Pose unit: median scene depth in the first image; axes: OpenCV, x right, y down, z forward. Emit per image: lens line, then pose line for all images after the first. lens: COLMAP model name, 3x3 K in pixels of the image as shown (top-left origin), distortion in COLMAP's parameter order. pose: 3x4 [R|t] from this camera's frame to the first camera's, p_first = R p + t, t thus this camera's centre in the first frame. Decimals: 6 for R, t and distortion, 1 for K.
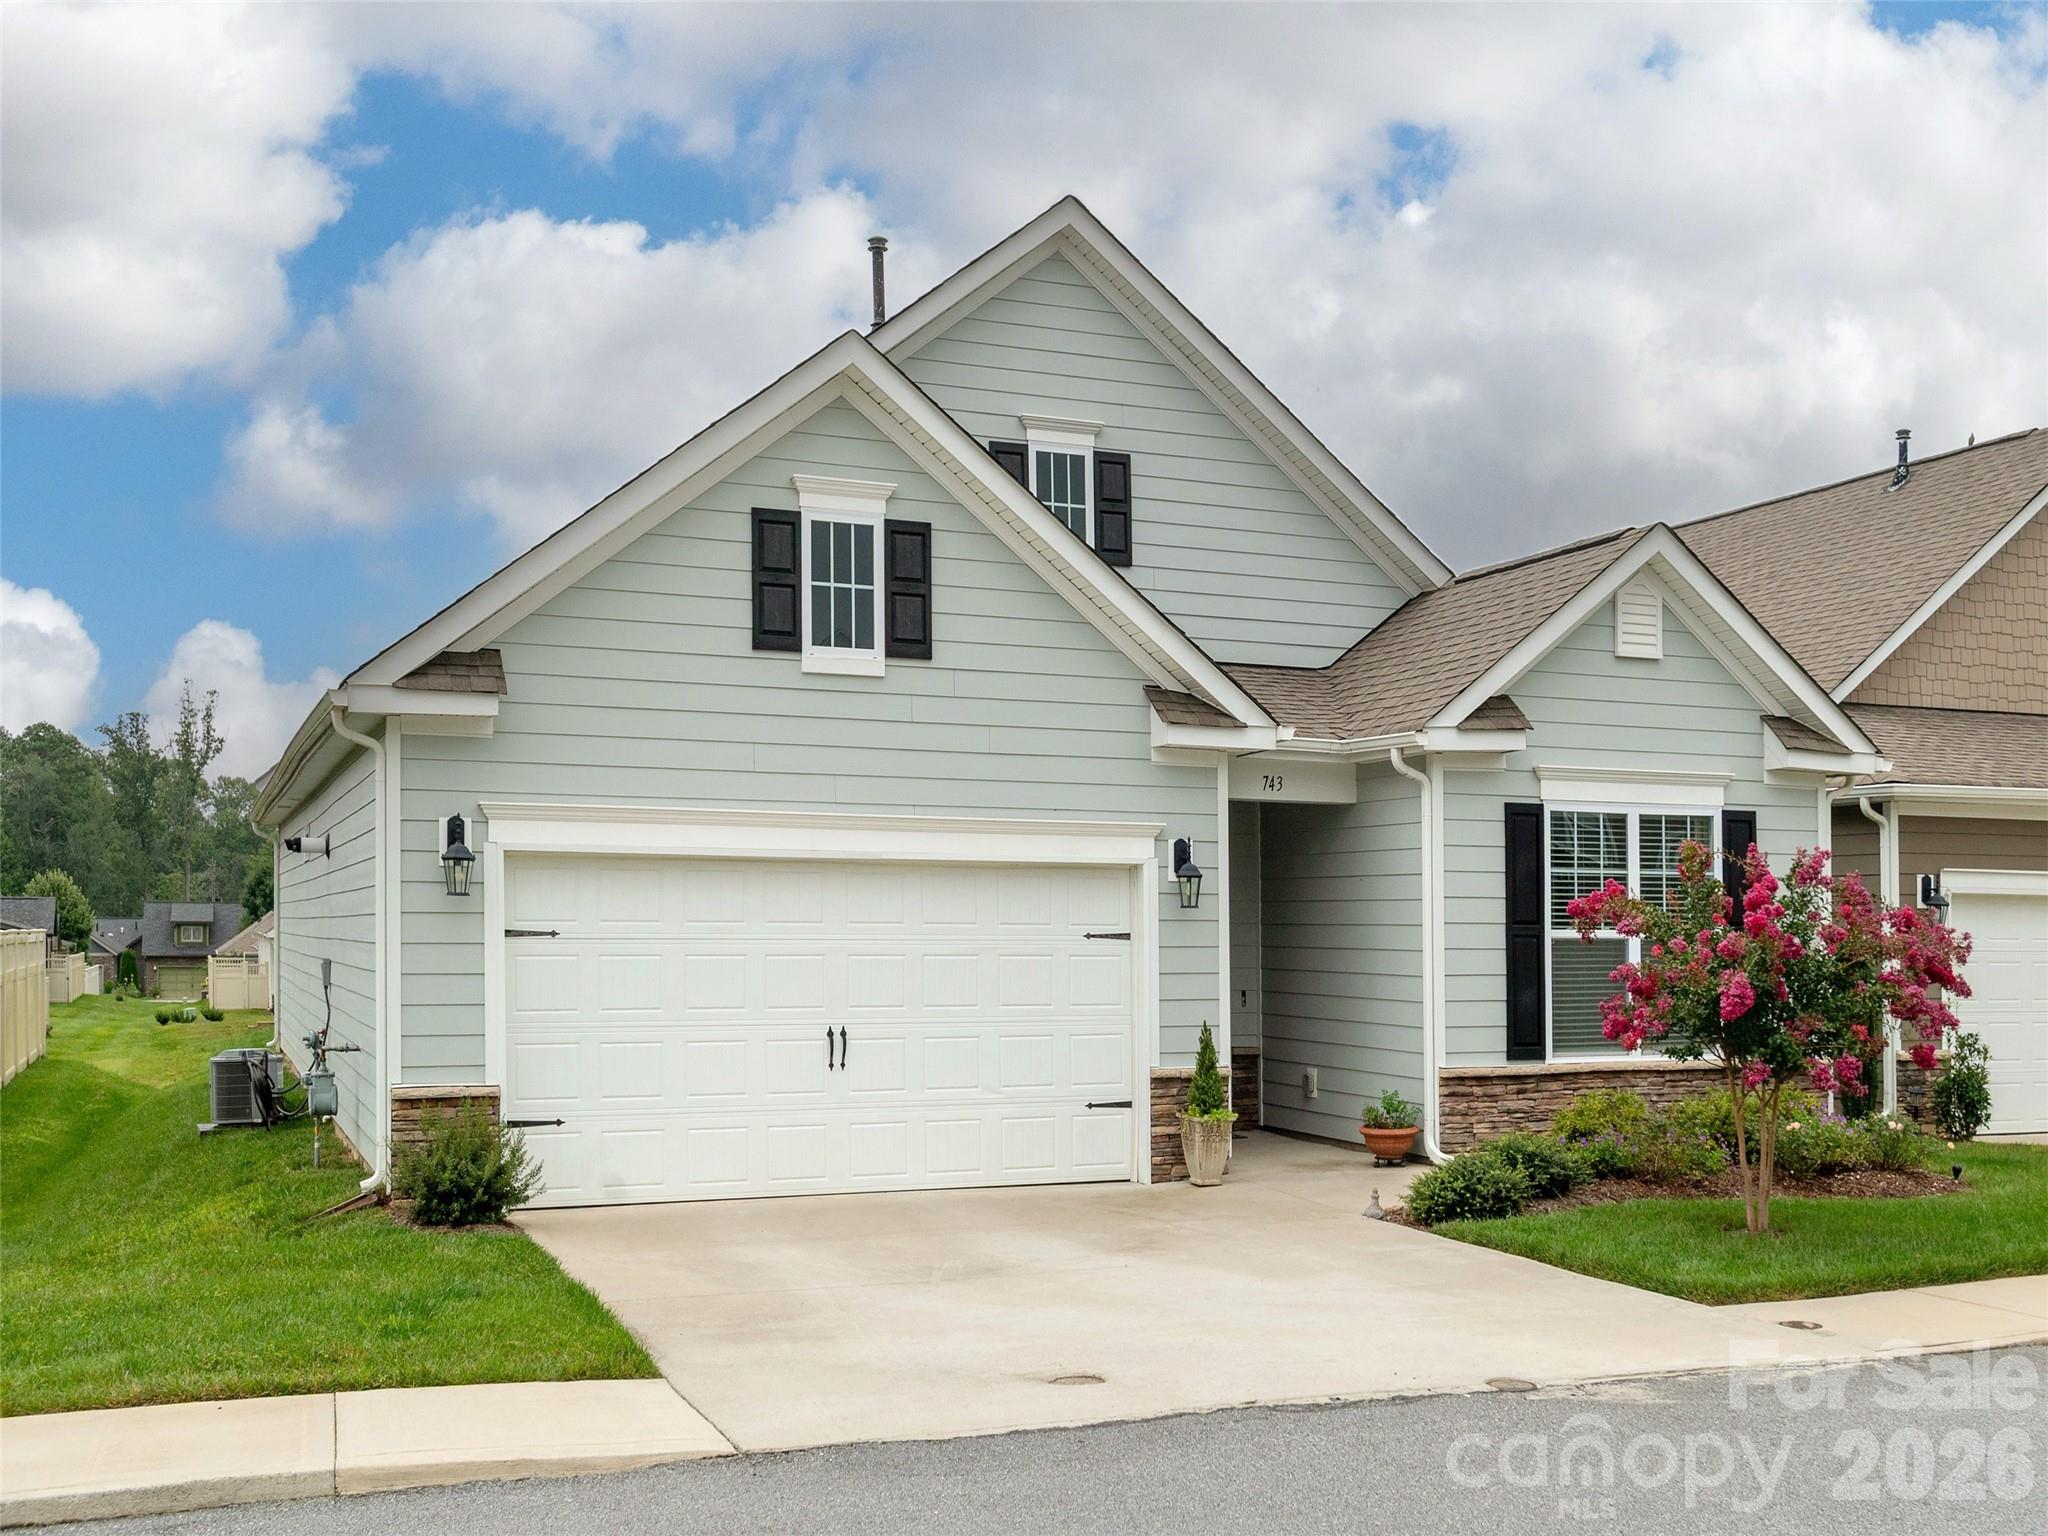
lens RADIAL K [[2462.2, 0, 1022.7], [0, 2462.2, 730.8], [0, 0, 1]] dist [0.003706, -0.007994]
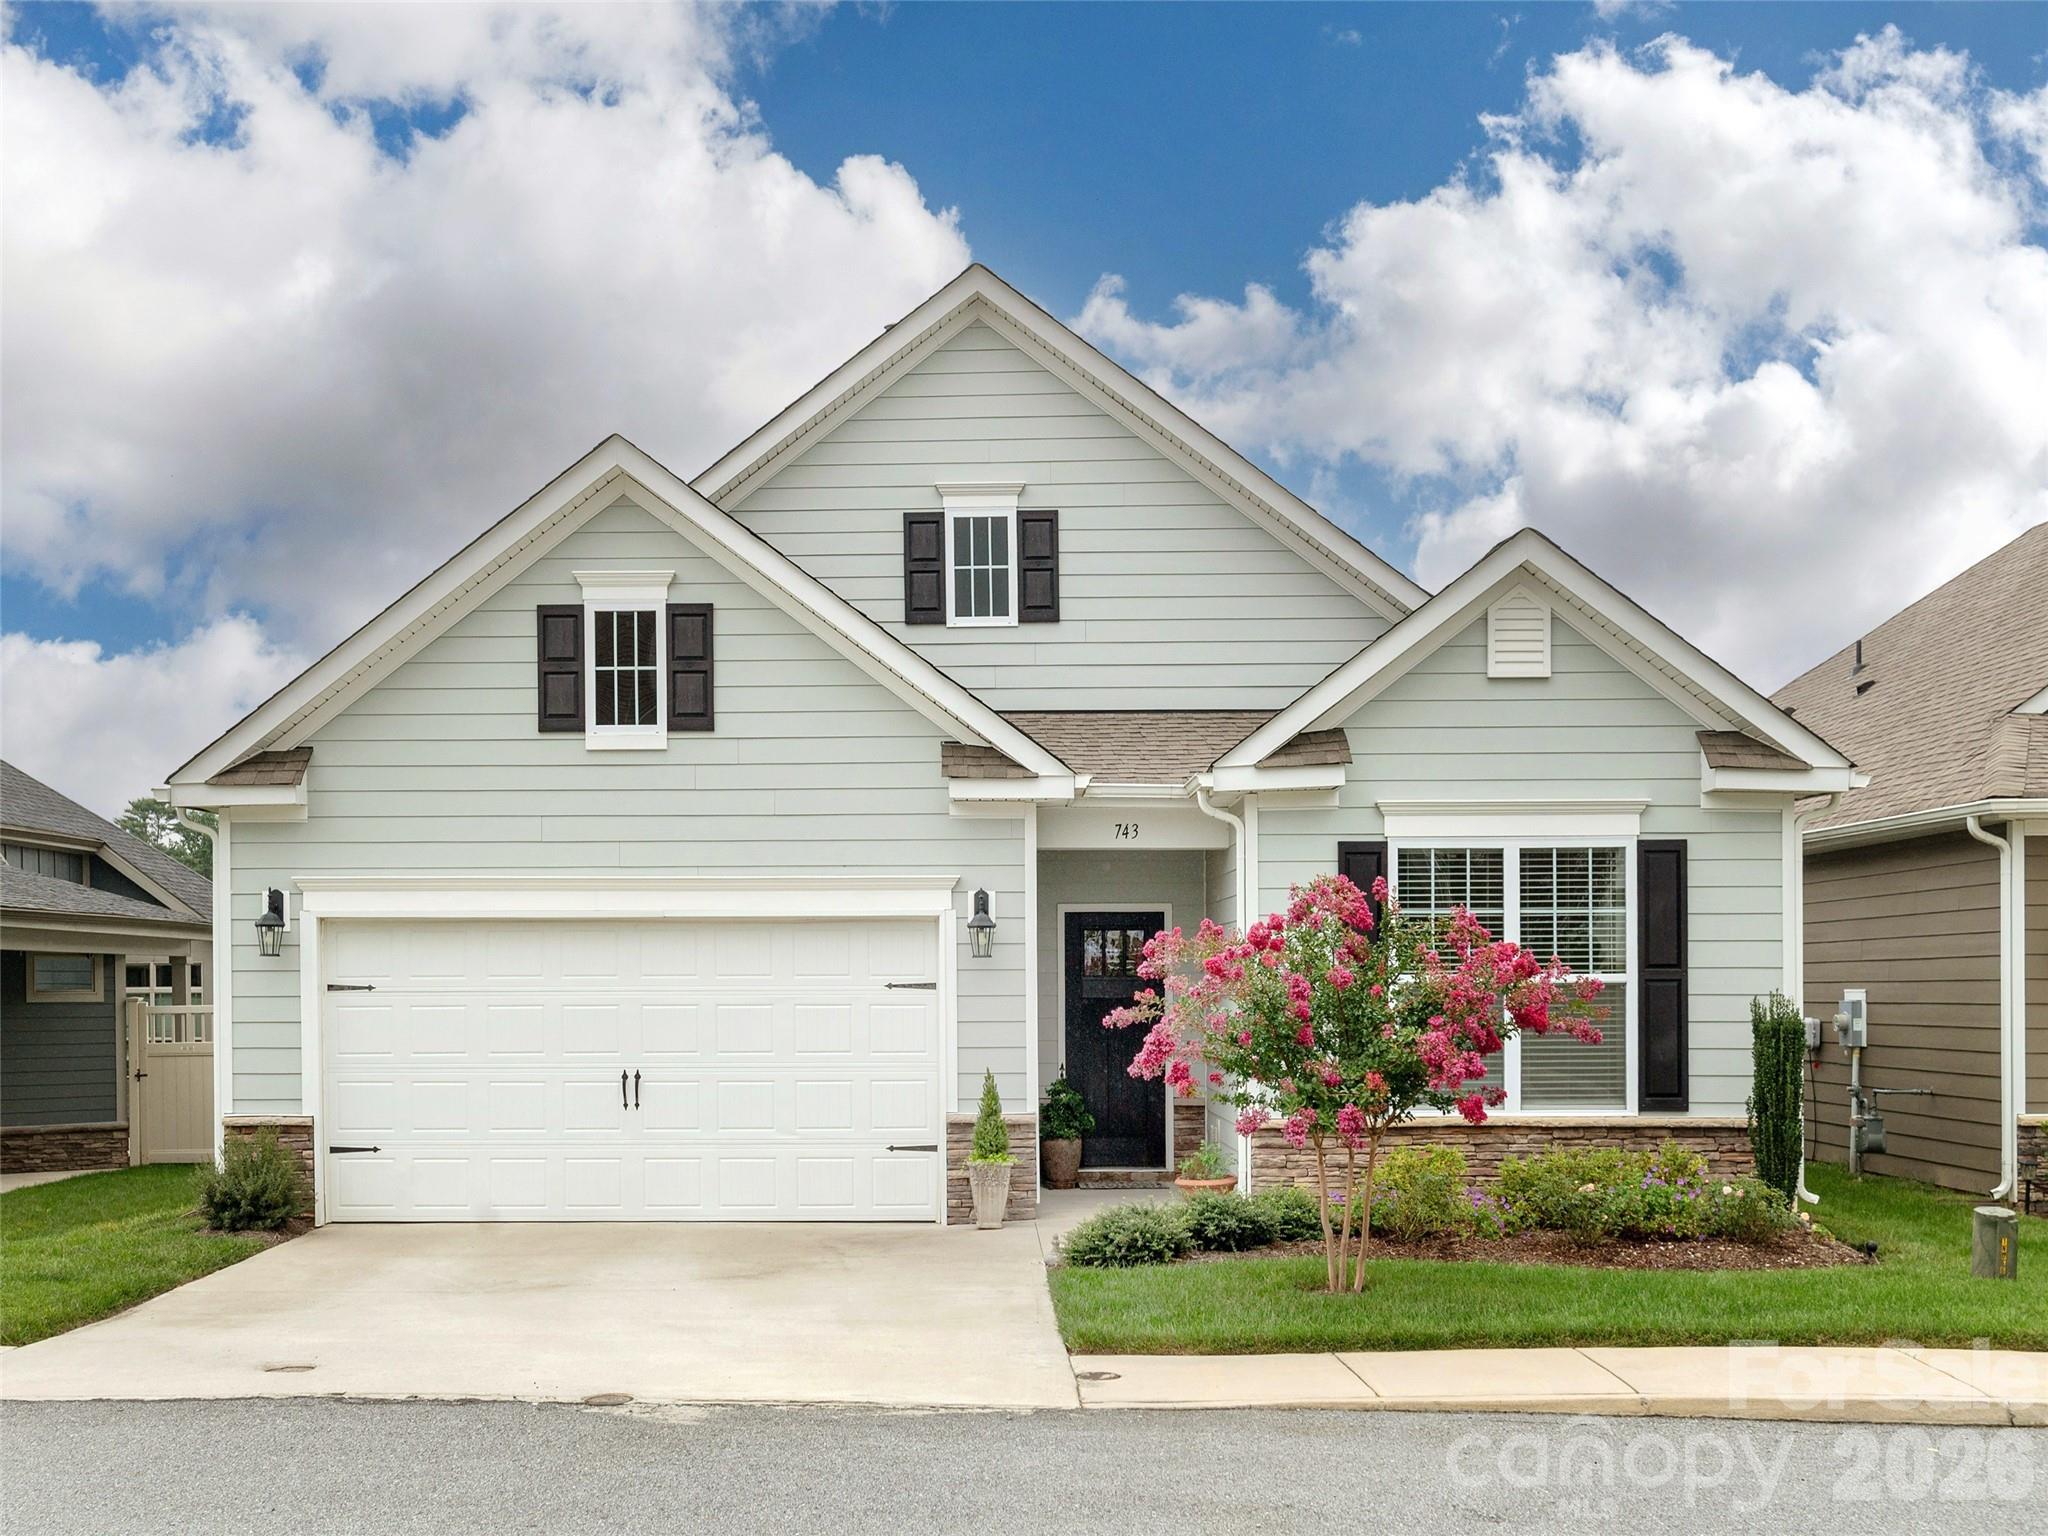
lens RADIAL K [[2511.2, 0, 1024.1], [0, 2511.2, 852.7], [0, 0, 1]] dist [0.003960, 0.092150]
pose [[0.874600, -0.036560, -0.483465, 0.608586], [0.046929, 0.998854, 0.009362, 0.020392], [0.482569, -0.030877, 0.875314, 0.103452]]
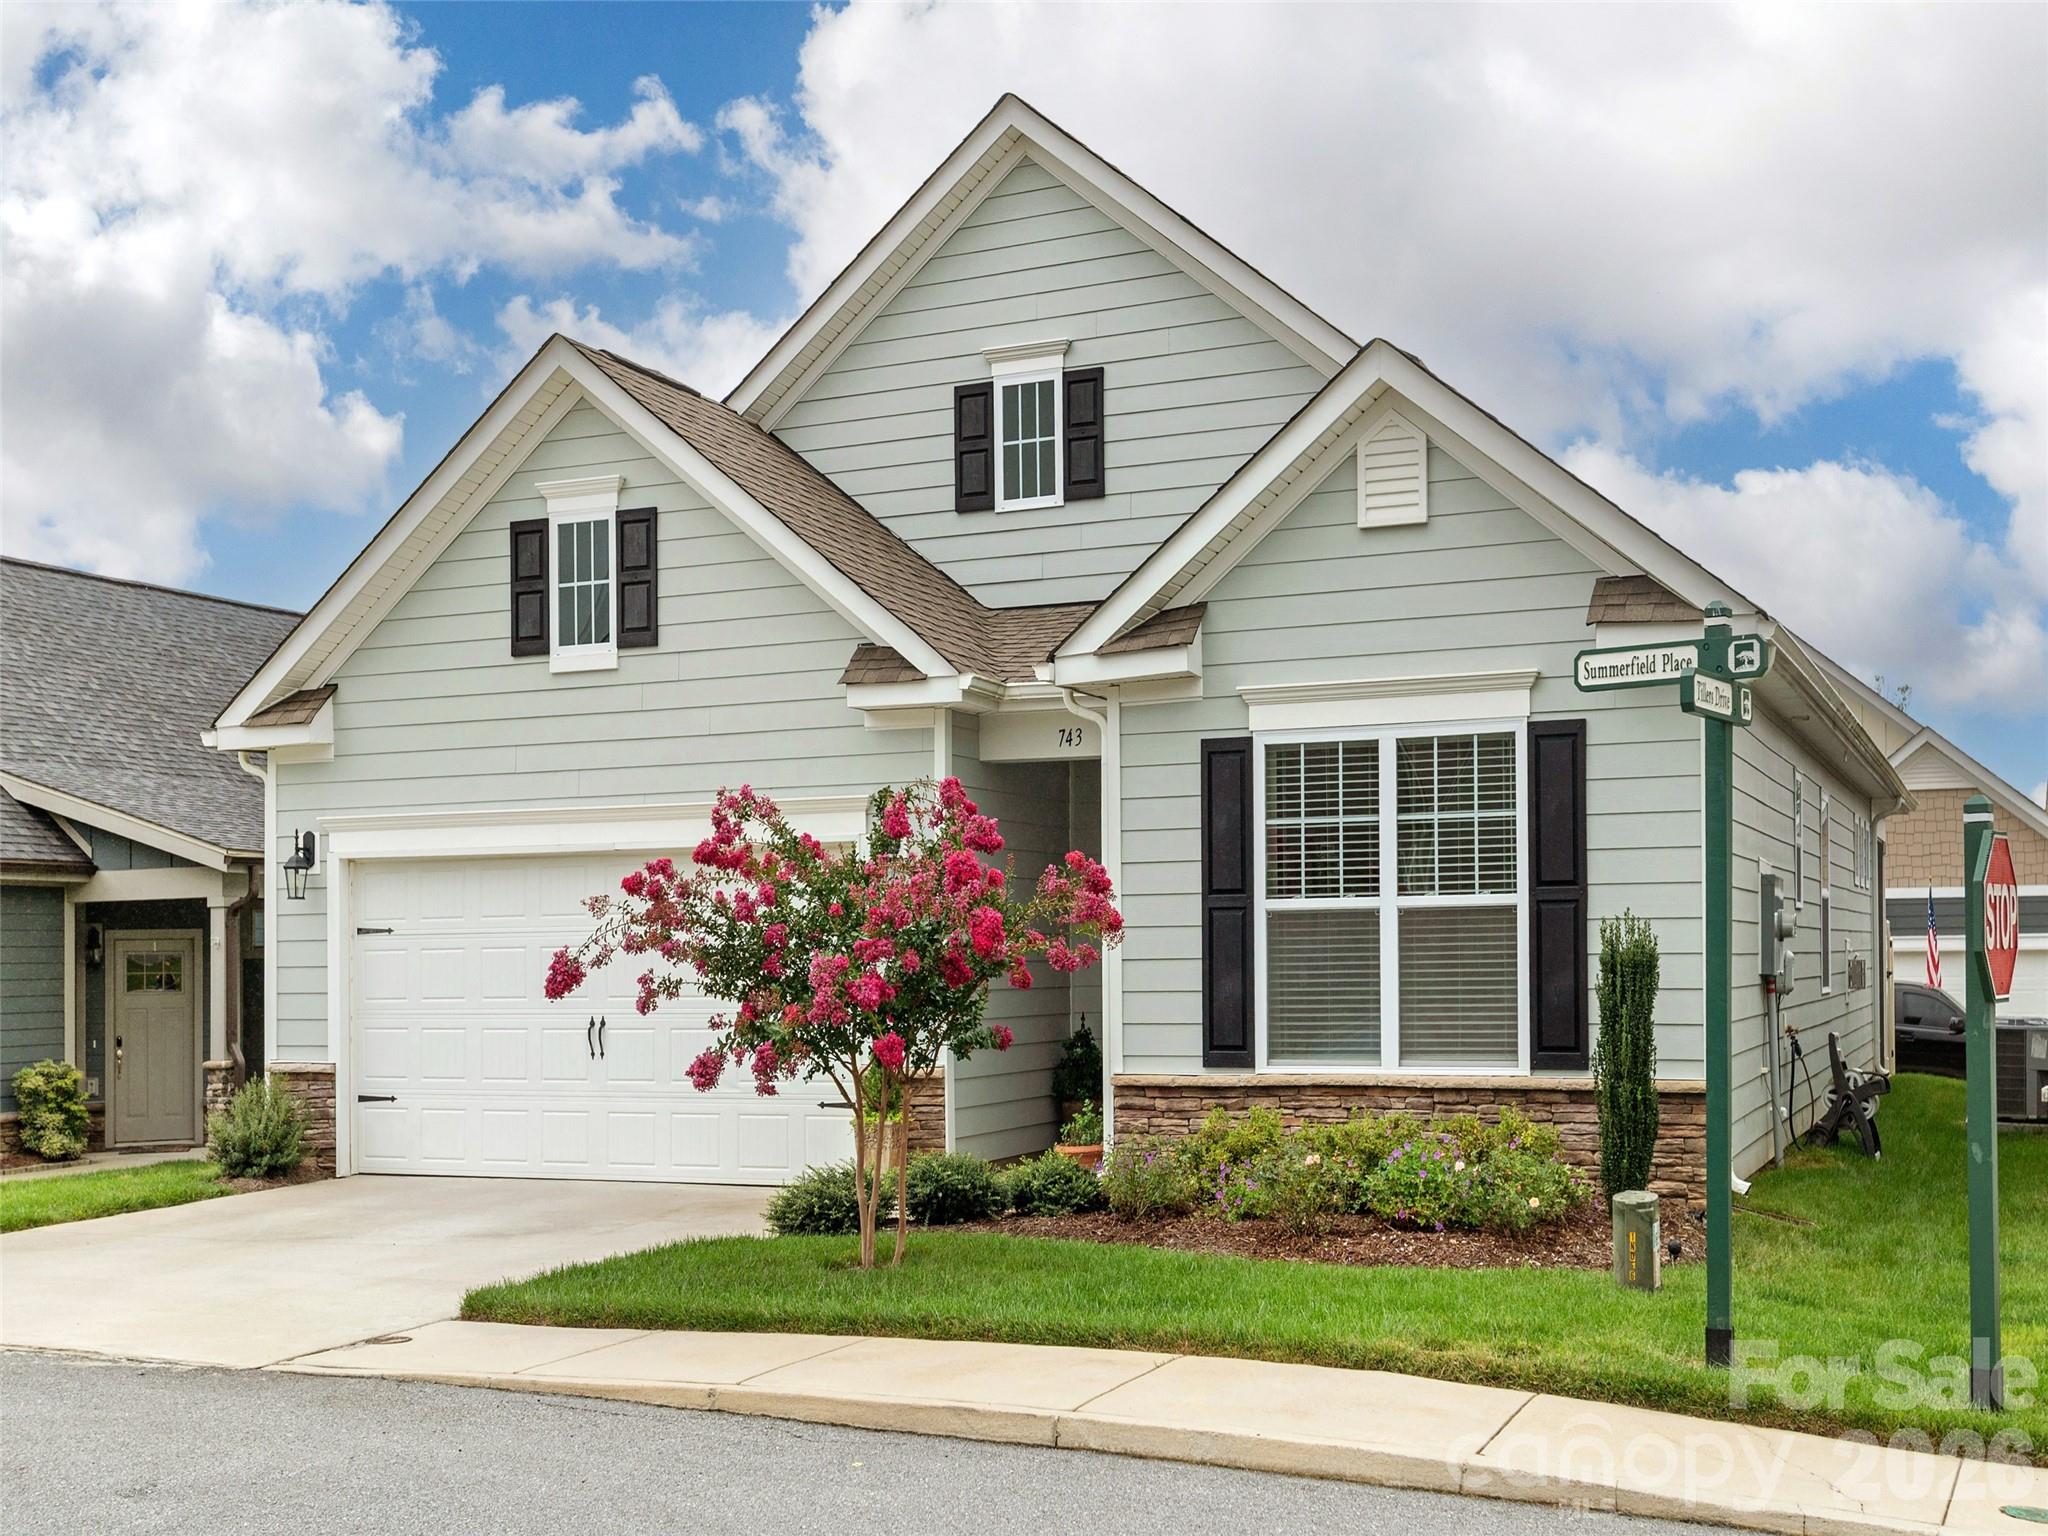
lens RADIAL K [[2948.8, 0, 1219.1], [0, 2948.8, 770.7], [0, 0, 1]] dist [0.031167, 0.025082]
pose [[0.563578, -0.068289, -0.823235, 1.056338], [0.075459, 0.996666, -0.031017, 0.074457], [0.822609, -0.044640, 0.566852, 0.511978]]
